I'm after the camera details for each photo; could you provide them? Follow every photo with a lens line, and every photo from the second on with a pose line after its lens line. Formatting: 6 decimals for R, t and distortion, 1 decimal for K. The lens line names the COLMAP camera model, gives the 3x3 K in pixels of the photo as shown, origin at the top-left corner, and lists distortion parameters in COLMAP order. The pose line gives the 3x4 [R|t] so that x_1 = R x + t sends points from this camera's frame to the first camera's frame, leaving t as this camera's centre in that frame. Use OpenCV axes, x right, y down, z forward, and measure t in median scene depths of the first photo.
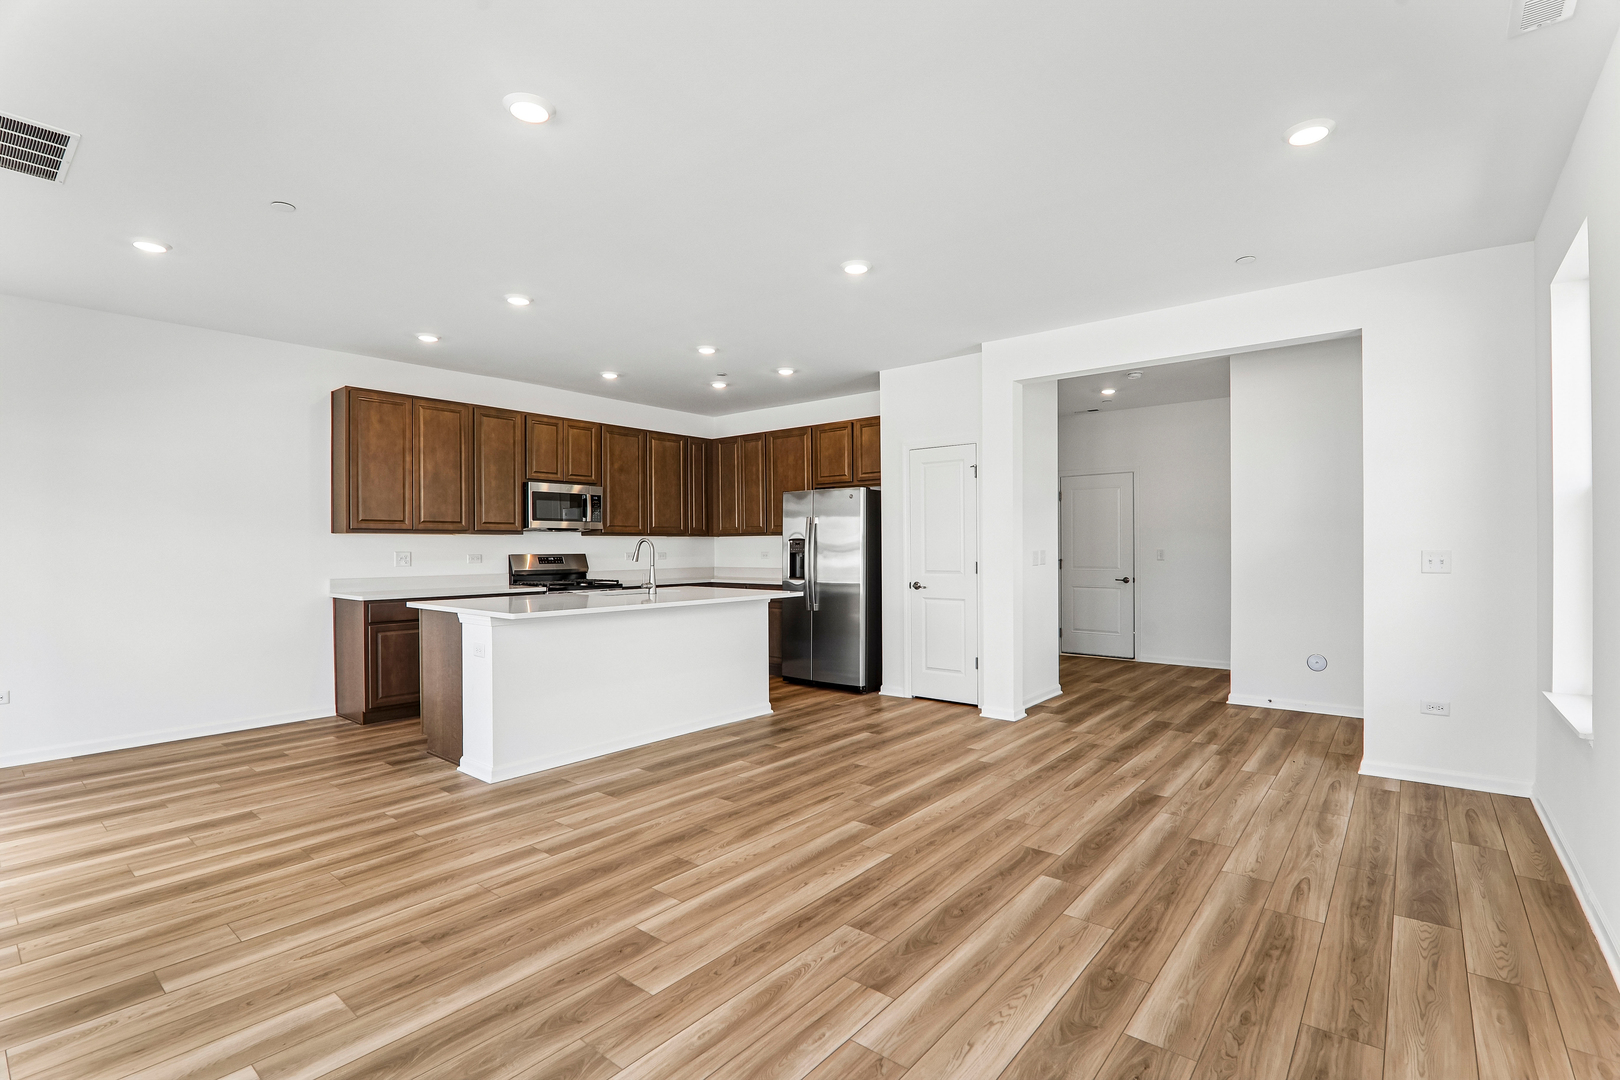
lens RADIAL K [[739.6, 0, 819.4], [0, 739.6, 551.0], [0, 0, 1]] dist [-0.018584, 0.000955]
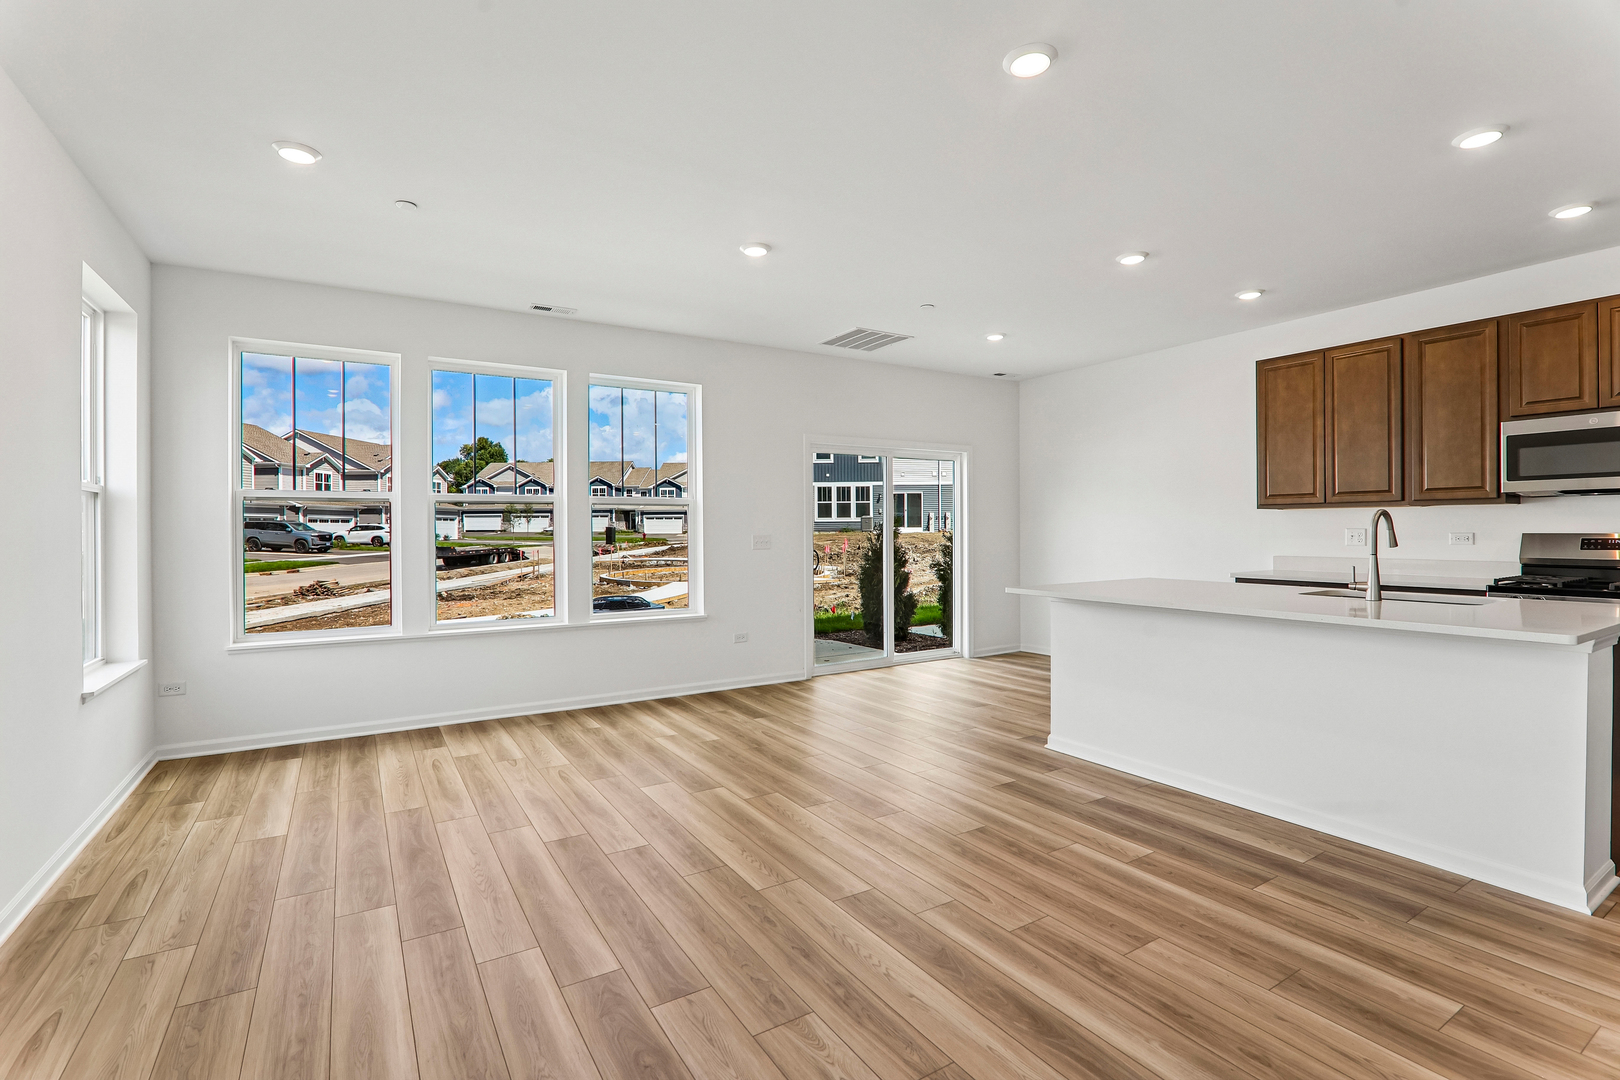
lens RADIAL K [[744.7, 0, 803.1], [0, 744.7, 530.0], [0, 0, 1]] dist [-0.017274, 0.000174]
pose [[-0.330551, 0.008055, -0.943754, 0.467666], [0.001863, 0.999967, 0.007882, -0.005591], [0.943786, 0.000847, -0.330555, 0.702917]]
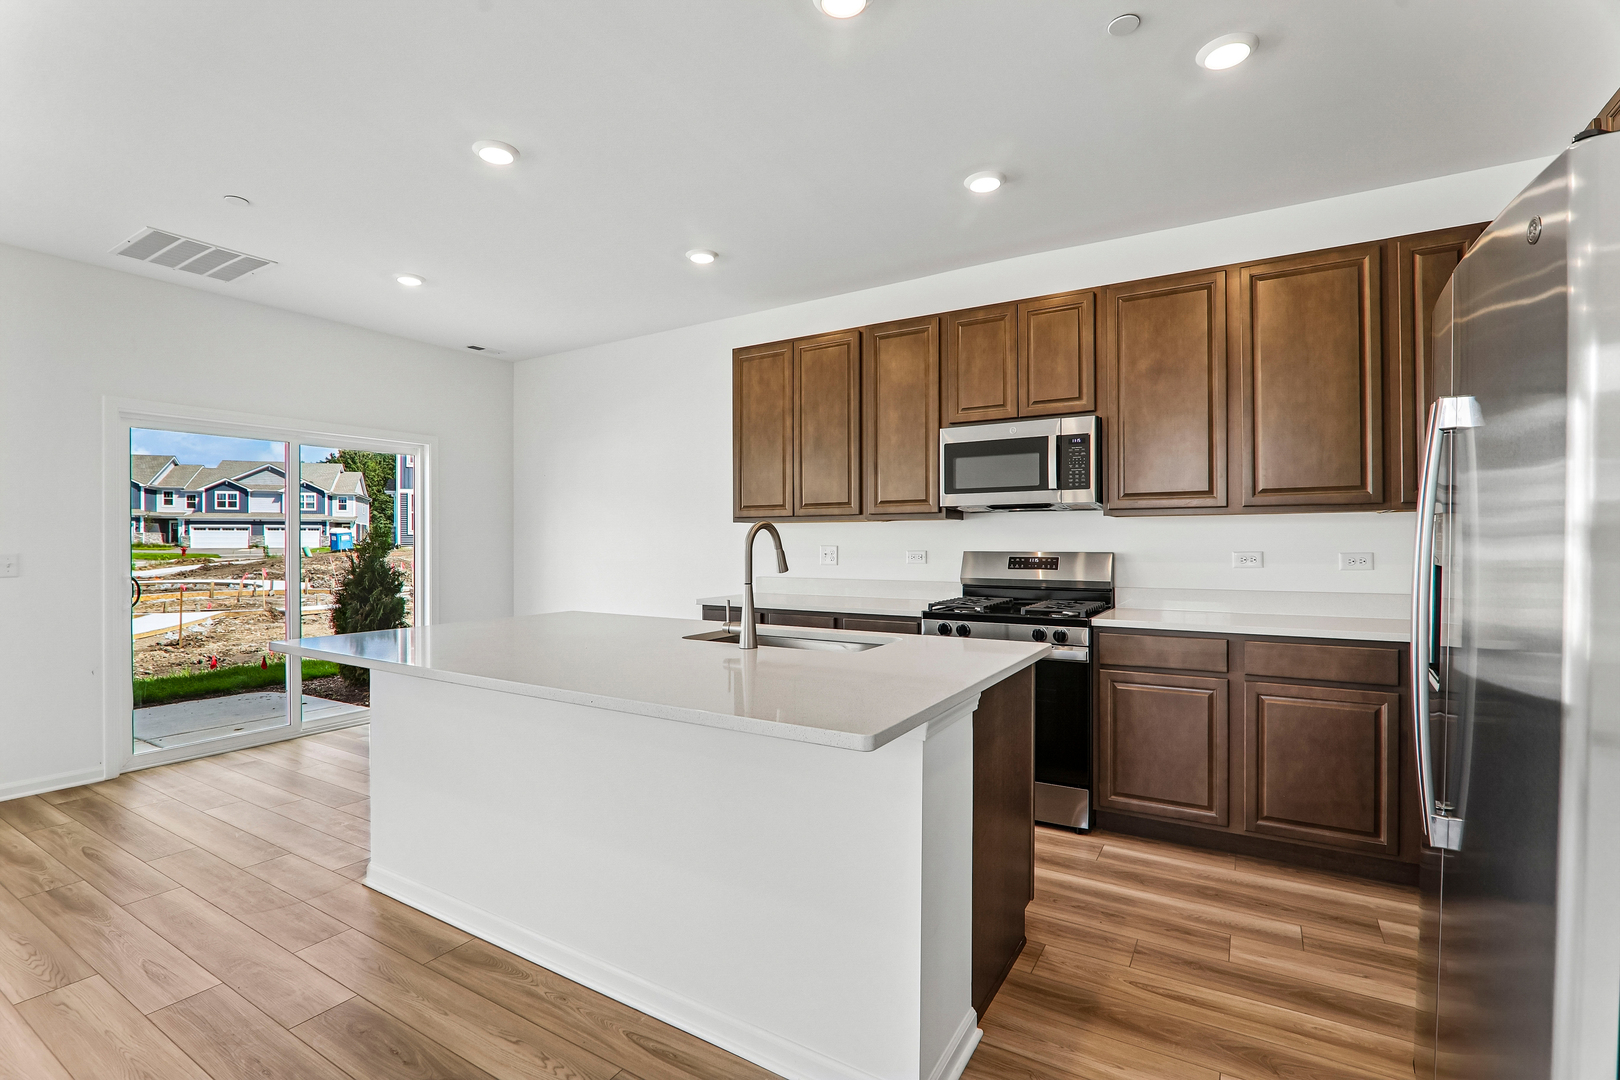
lens RADIAL K [[739.3, 0, 803.0], [0, 739.3, 543.3], [0, 0, 1]] dist [-0.020576, 0.001008]
pose [[0.130548, 0.006281, -0.991422, 0.196079], [-0.004471, 0.999973, 0.005746, -0.006016], [0.991432, 0.003683, 0.130573, 0.905583]]
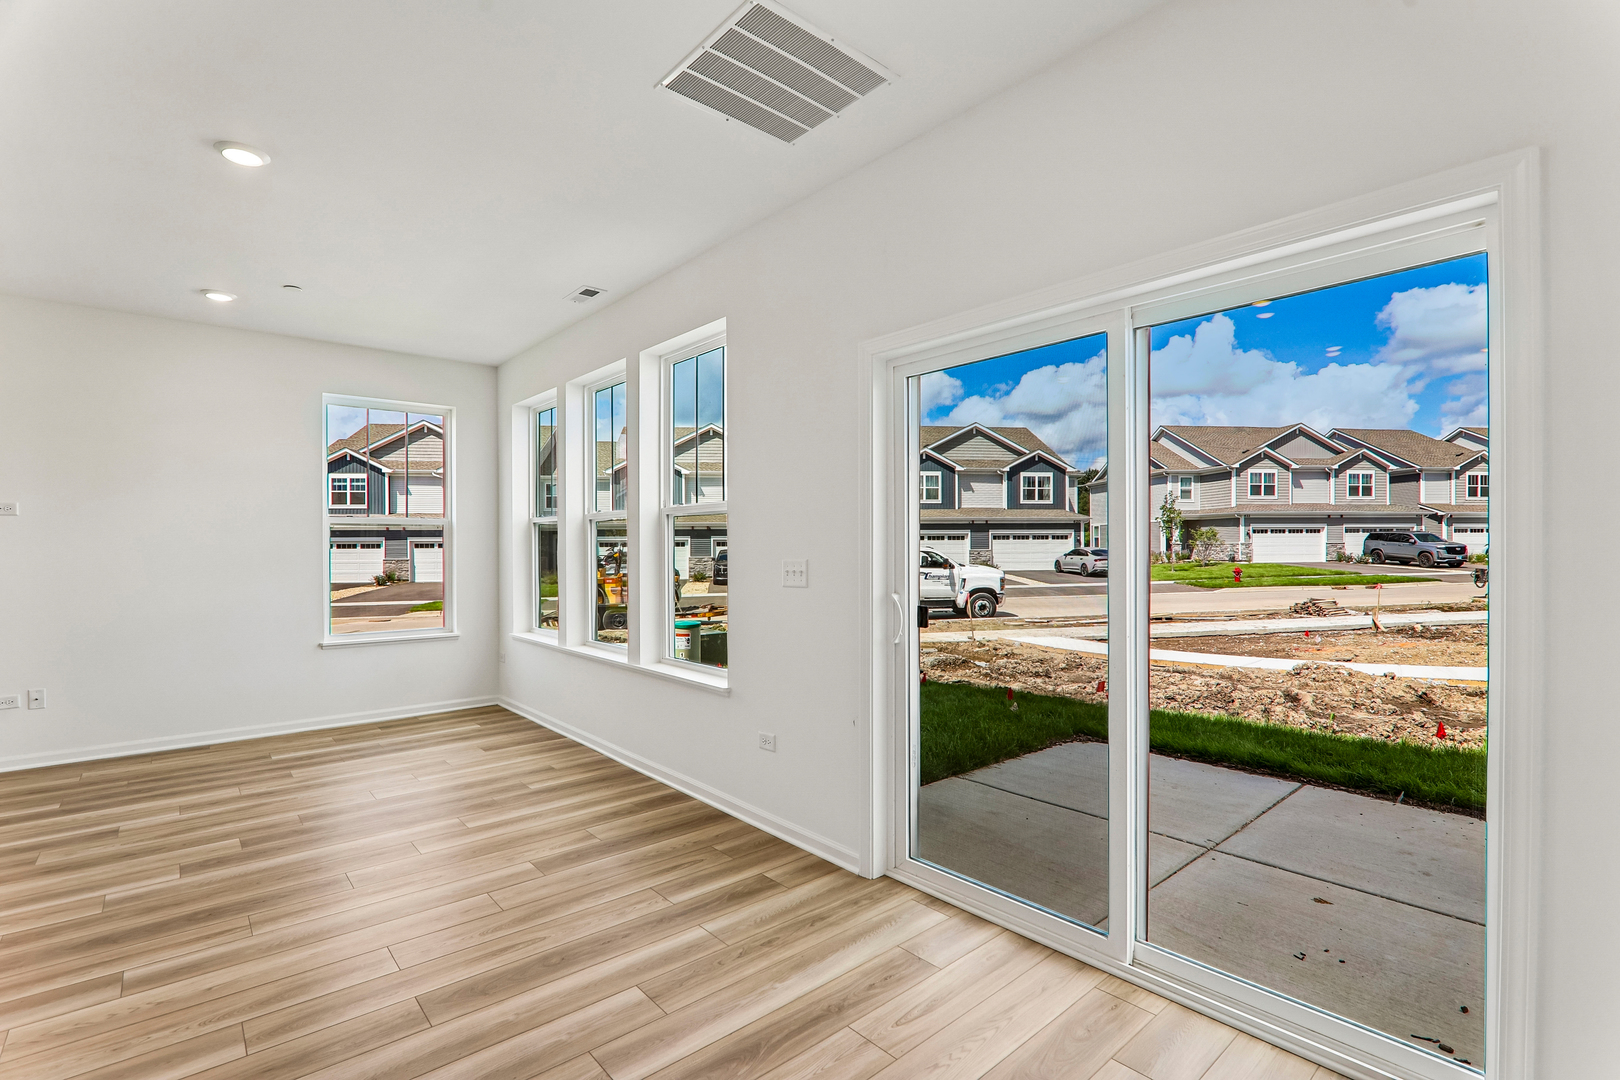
lens RADIAL K [[739.6, 0, 819.4], [0, 739.6, 551.0], [0, 0, 1]] dist [-0.018584, 0.000955]
pose [[-0.986959, 0.009564, 0.160689, -0.618448], [0.011488, 0.999873, 0.011048, -0.003839], [-0.160563, 0.012750, -0.986943, 0.843737]]
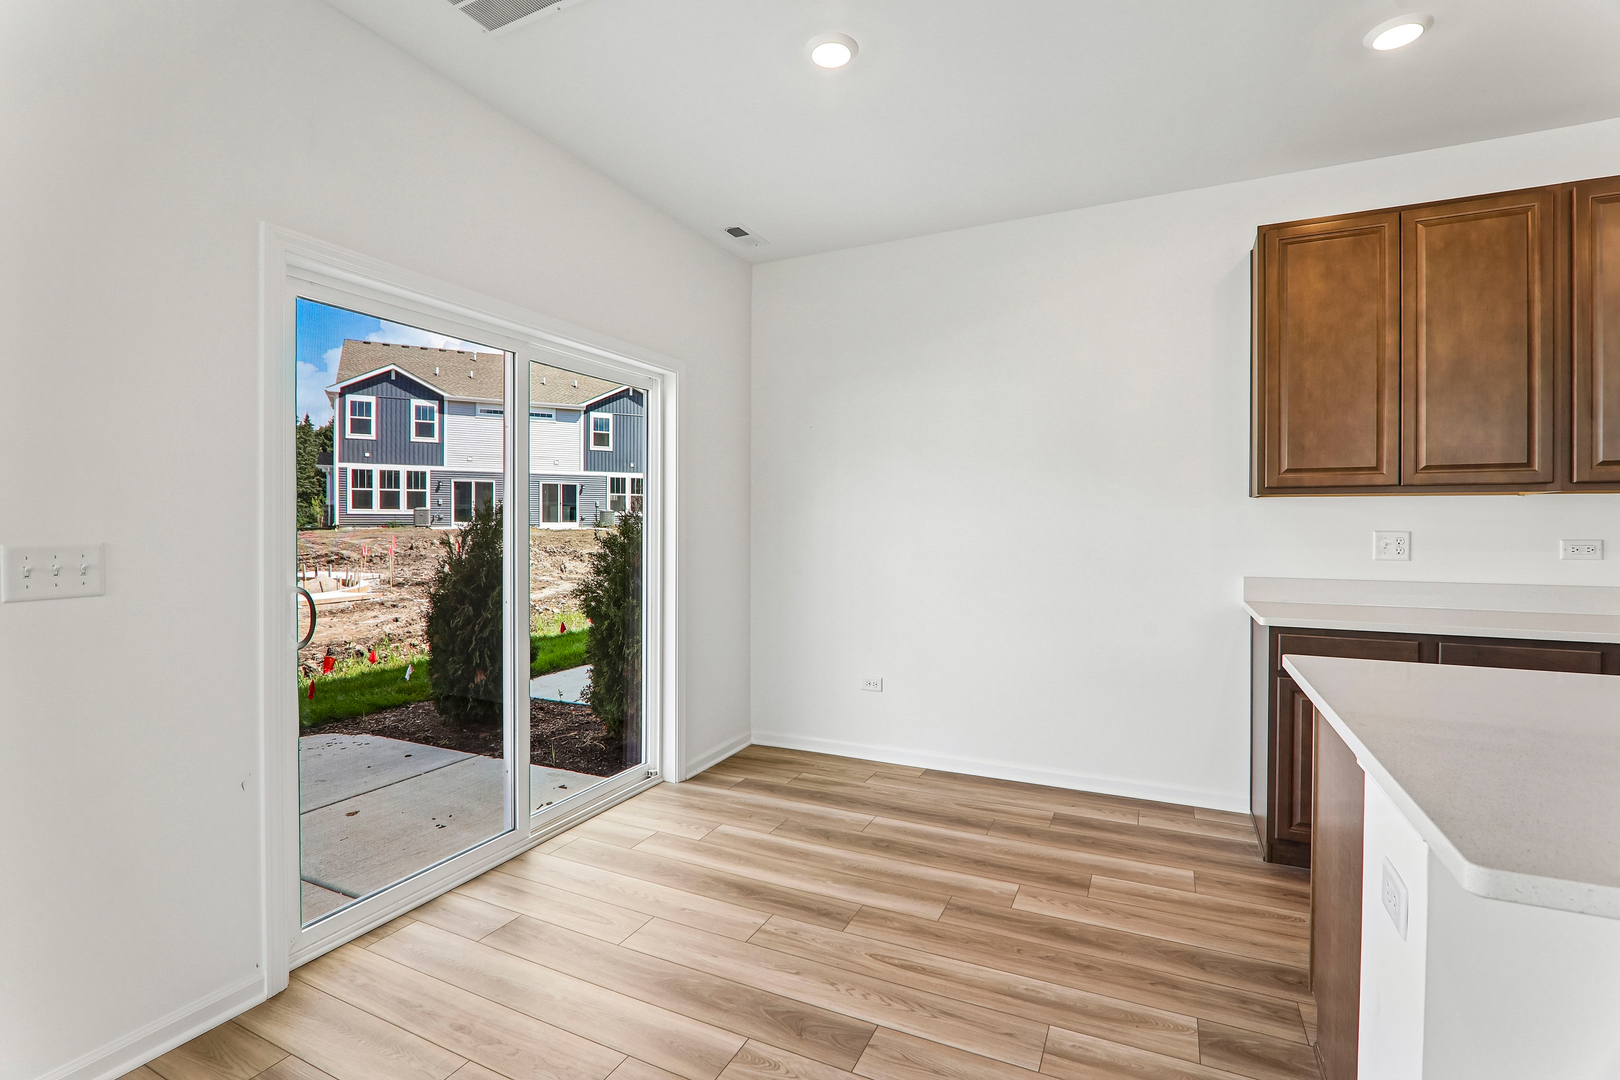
lens RADIAL K [[741.8, 0, 808.0], [0, 741.8, 528.1], [0, 0, 1]] dist [-0.017861, 0.000541]
pose [[0.232079, 0.010723, -0.972638, -0.176281], [-0.009244, 0.999918, 0.008818, -0.001946], [0.972653, 0.006944, 0.232160, 0.511314]]
